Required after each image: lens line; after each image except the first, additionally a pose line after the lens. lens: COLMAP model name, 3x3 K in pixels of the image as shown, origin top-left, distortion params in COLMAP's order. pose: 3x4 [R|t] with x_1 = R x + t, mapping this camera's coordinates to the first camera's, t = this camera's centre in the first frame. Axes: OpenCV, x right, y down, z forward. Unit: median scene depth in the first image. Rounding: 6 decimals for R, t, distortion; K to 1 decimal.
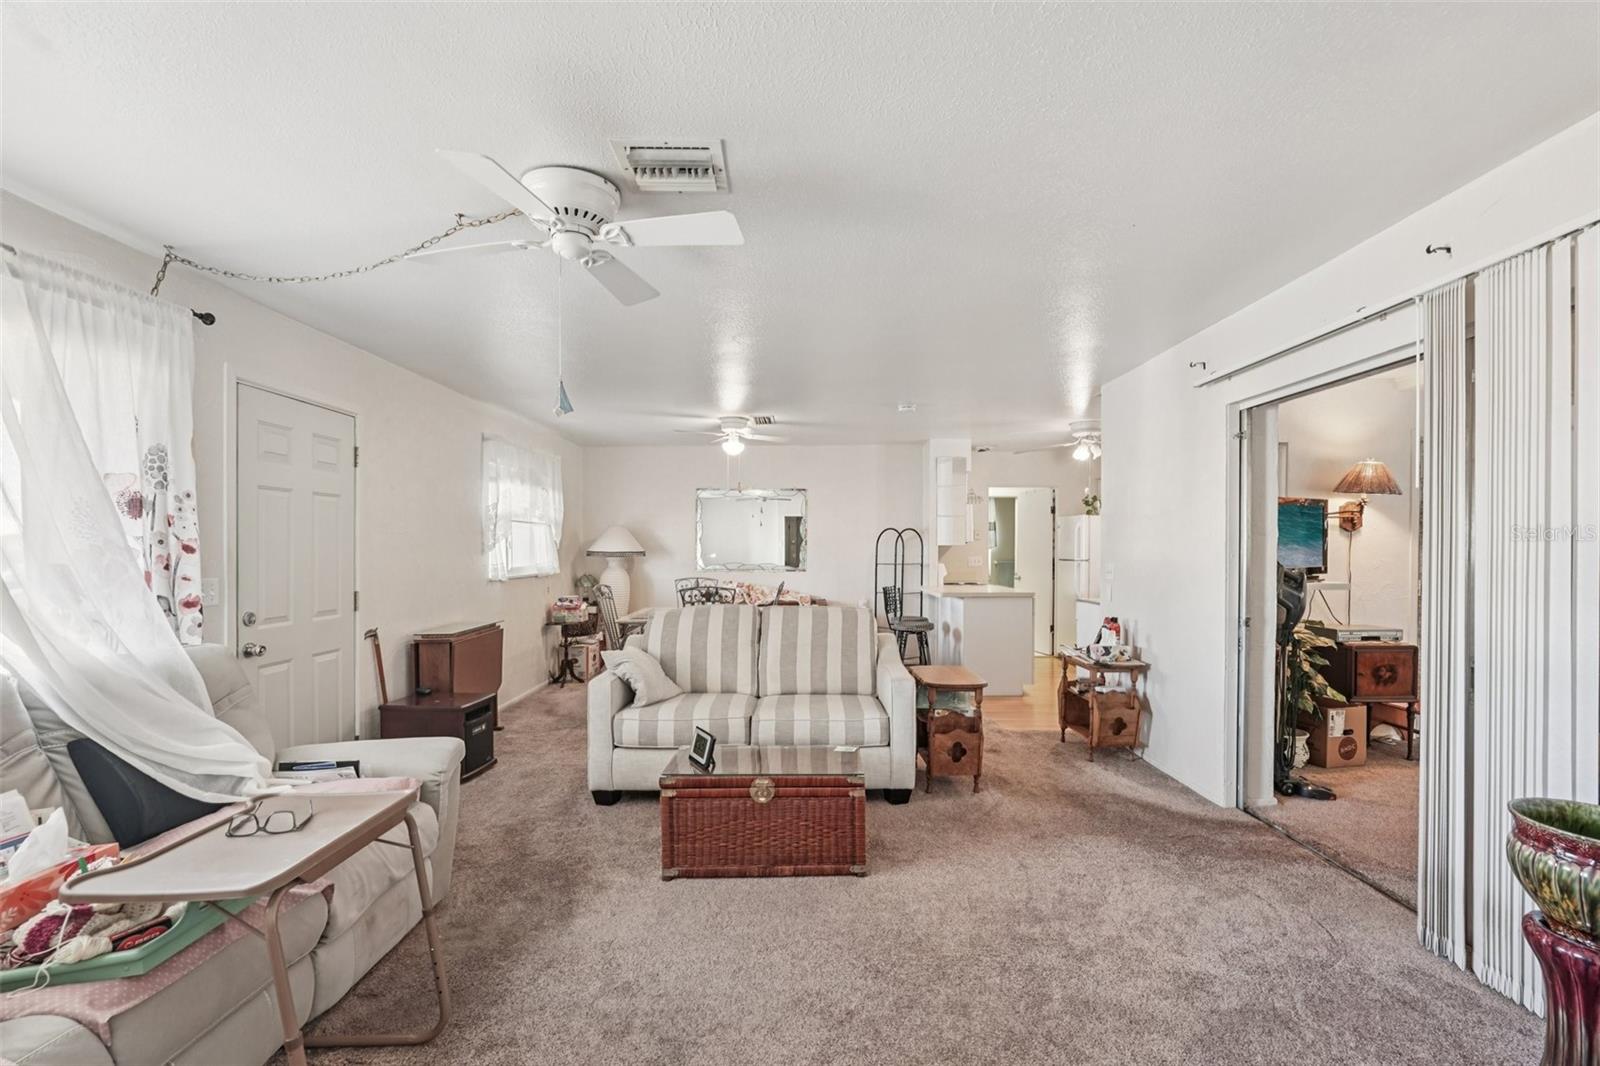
lens RADIAL K [[715.6, 0, 820.6], [0, 715.6, 549.1], [0, 0, 1]] dist [-0.015917, 0.008735]
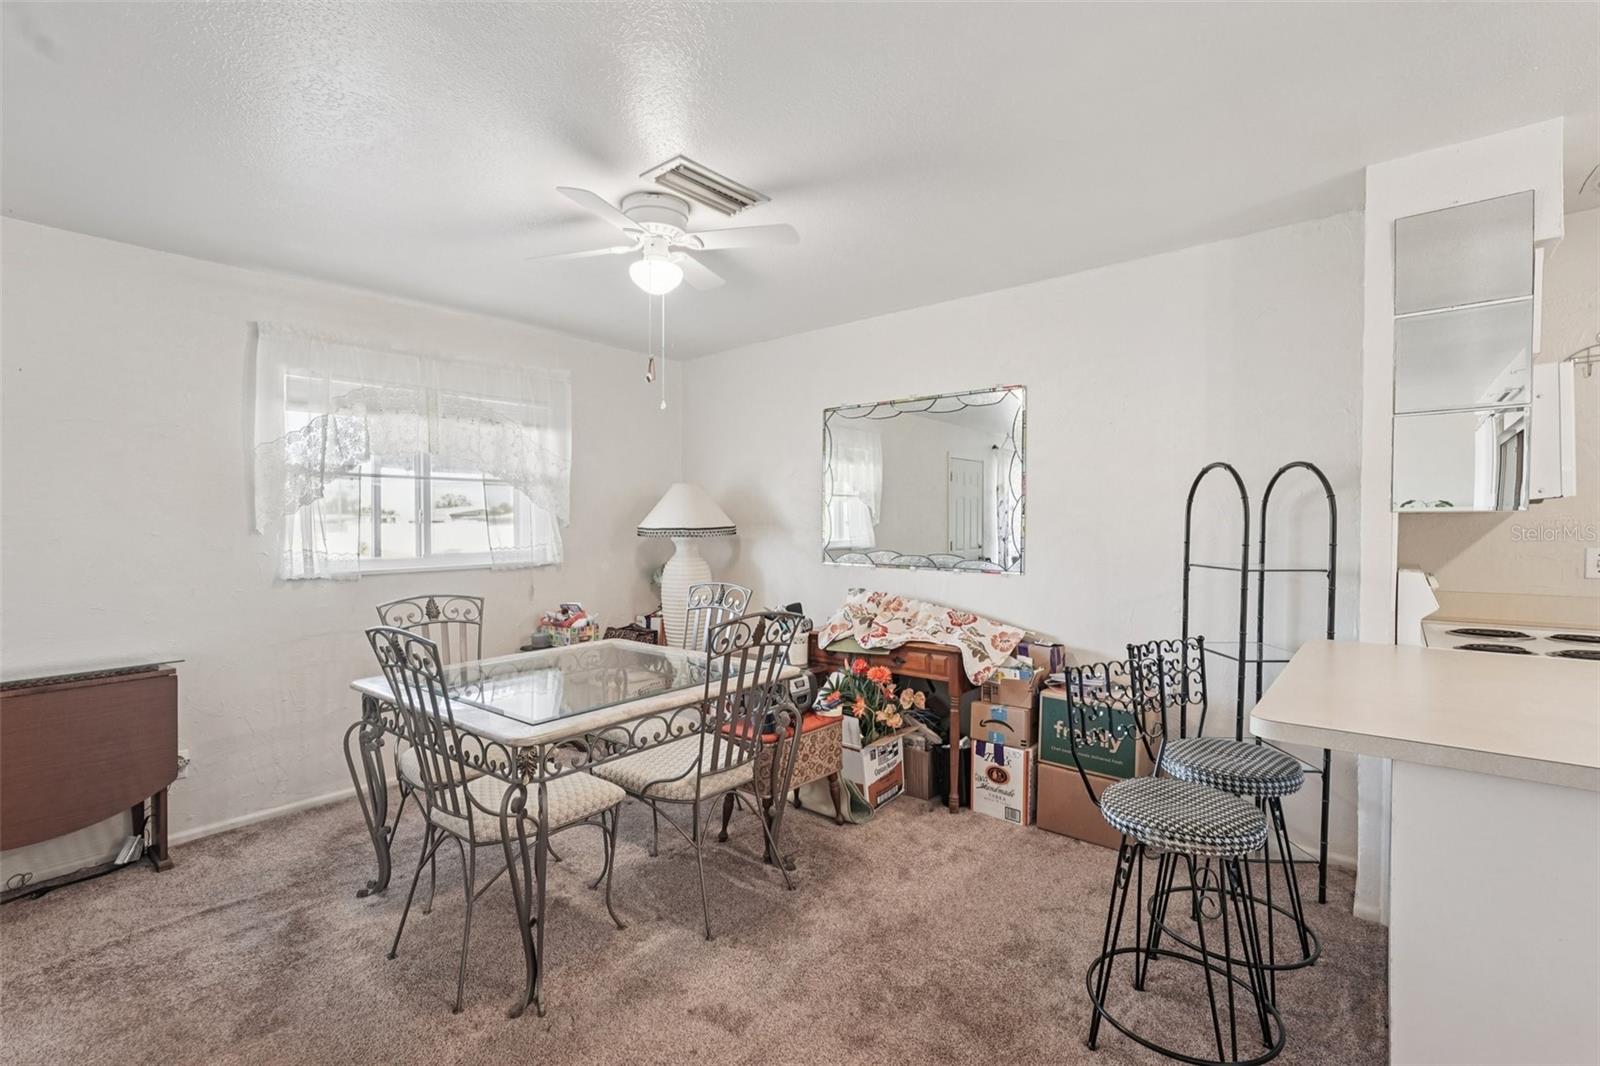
lens RADIAL K [[709.5, 0, 800.7], [0, 709.5, 540.5], [0, 0, 1]] dist [-0.015855, 0.007940]
pose [[0.757803, 0.016587, -0.652272, 0.349494], [0.001254, 0.999638, 0.026877, -0.003591], [0.652482, -0.021185, 0.757508, 1.282322]]
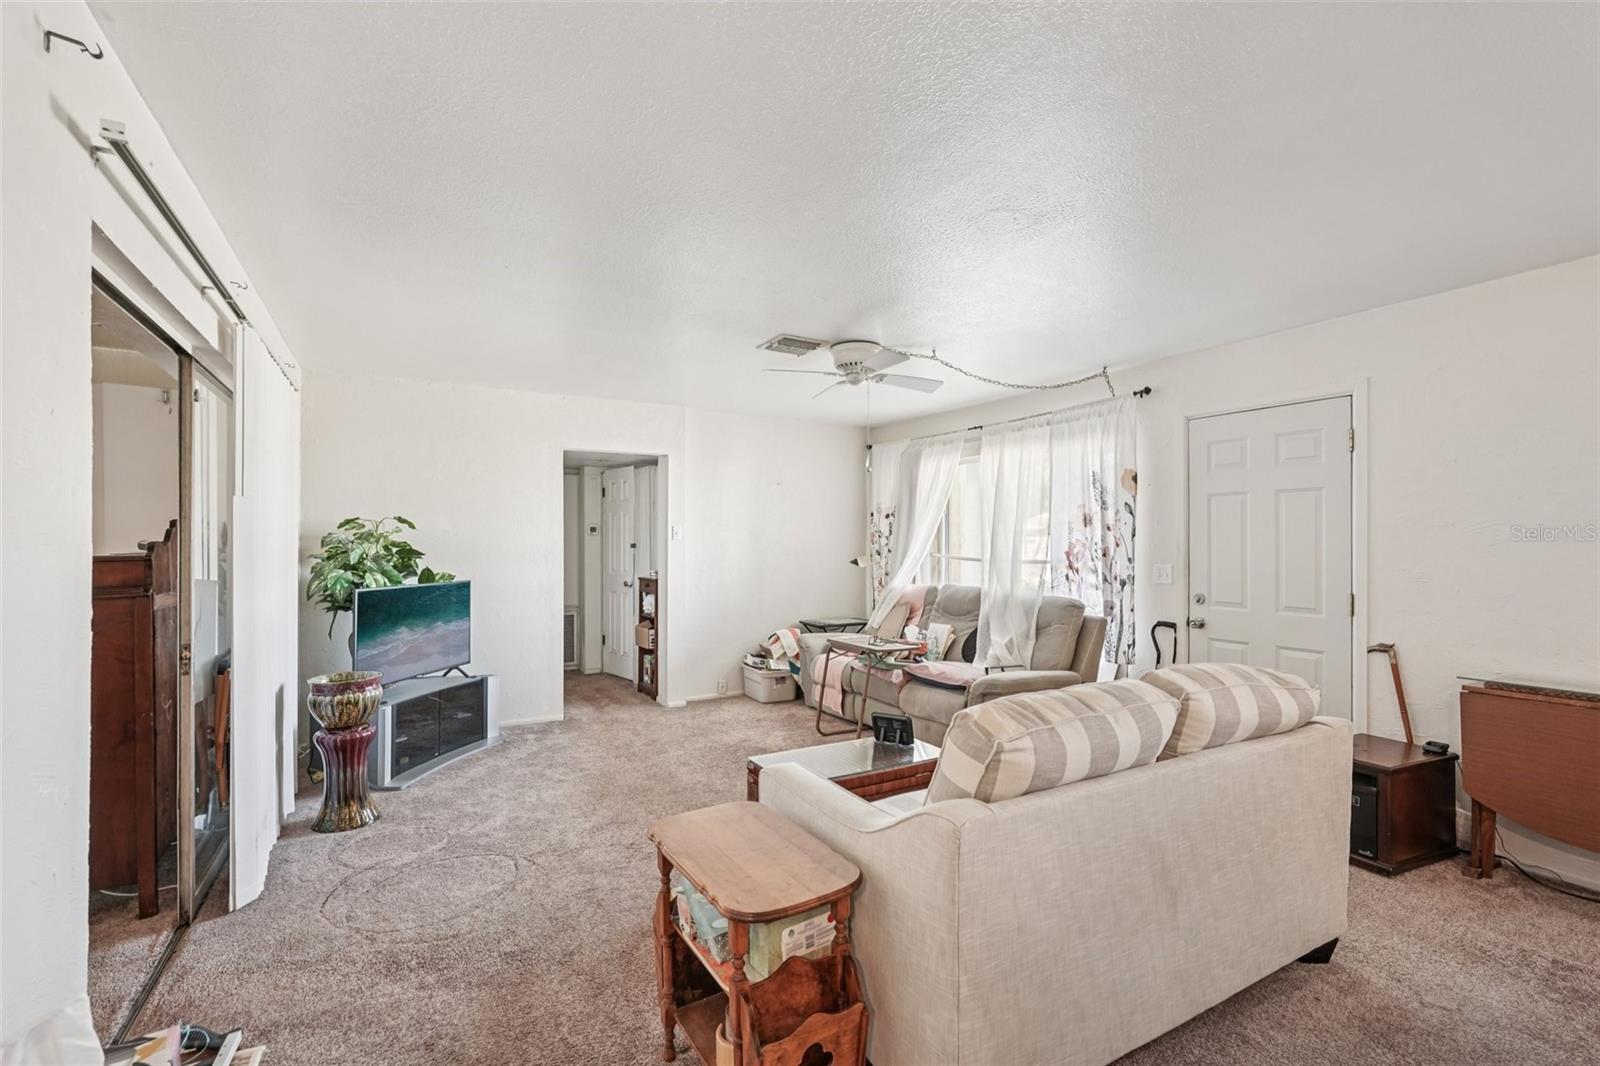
lens RADIAL K [[709.5, 0, 800.7], [0, 709.5, 540.5], [0, 0, 1]] dist [-0.015855, 0.007940]
pose [[-0.876531, 0.002798, -0.481336, 0.390370], [0.001583, 0.999994, 0.002930, -0.010921], [0.481342, 0.001806, -0.876531, 1.531910]]
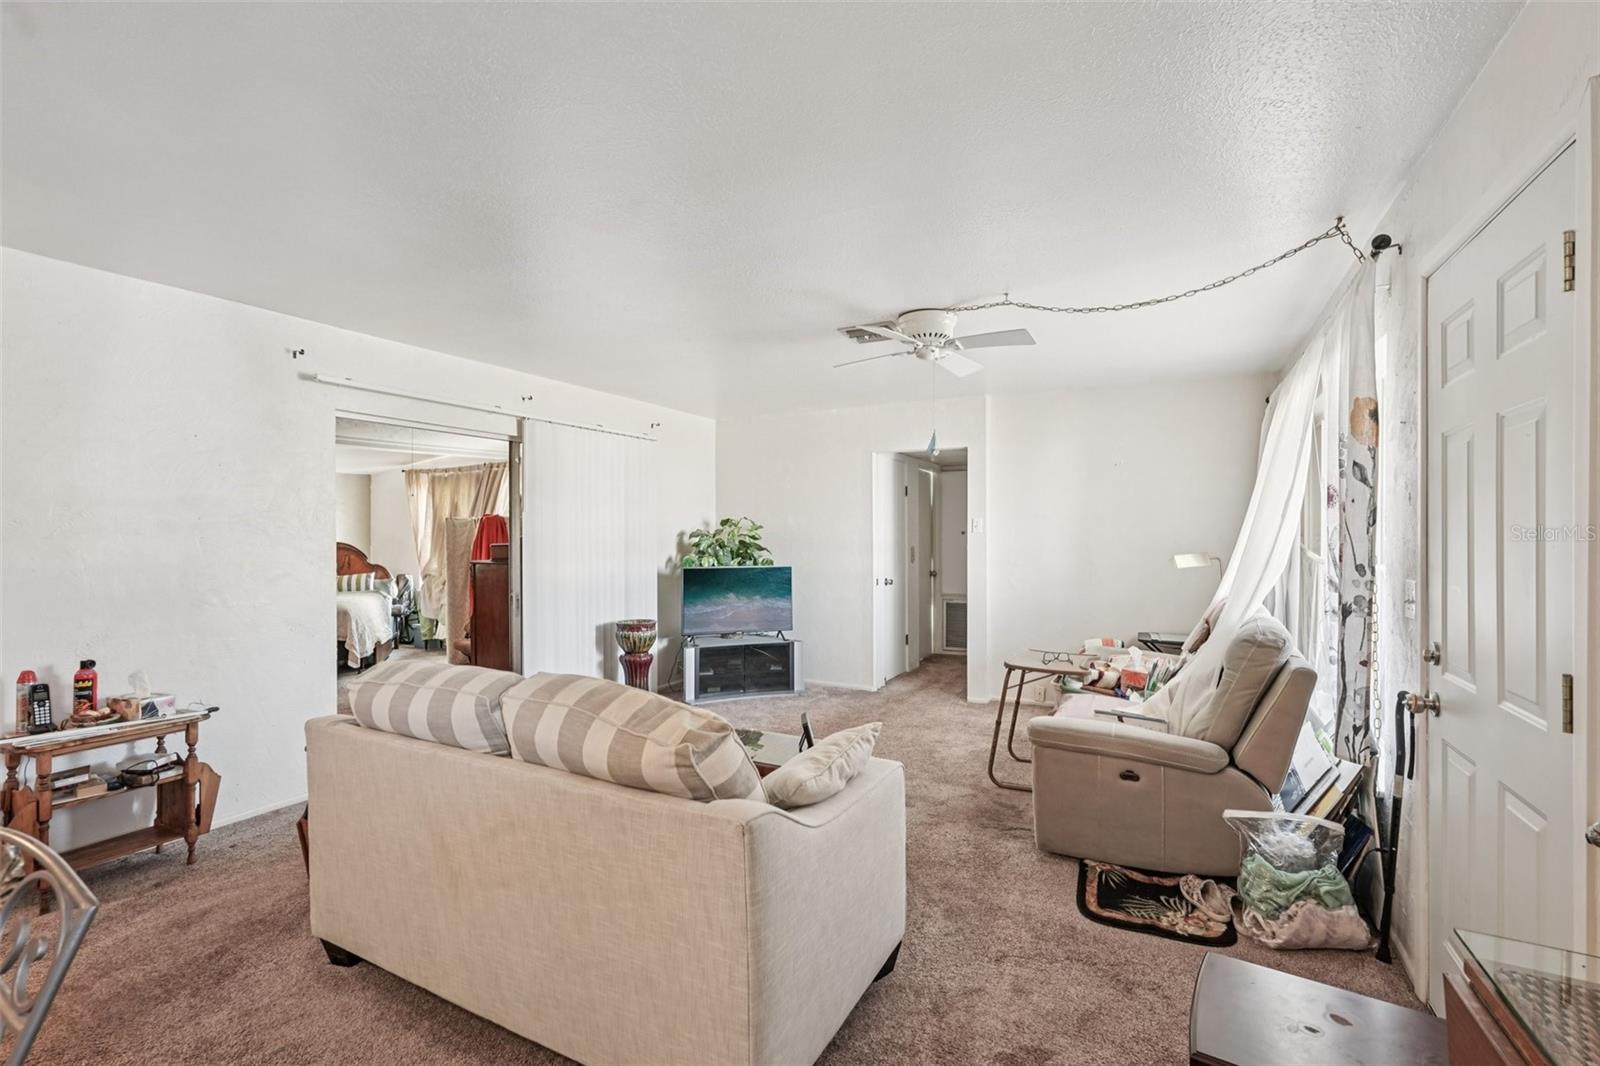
lens RADIAL K [[708.0, 0, 800.0], [0, 708.0, 533.0], [0, 0, 1]] dist [-0.017830, 0.008080]
pose [[-0.877555, 0.007219, 0.479422, -0.525127], [0.007999, 0.999968, -0.000416, -0.009633], [-0.479410, 0.003470, -0.877584, 1.553194]]
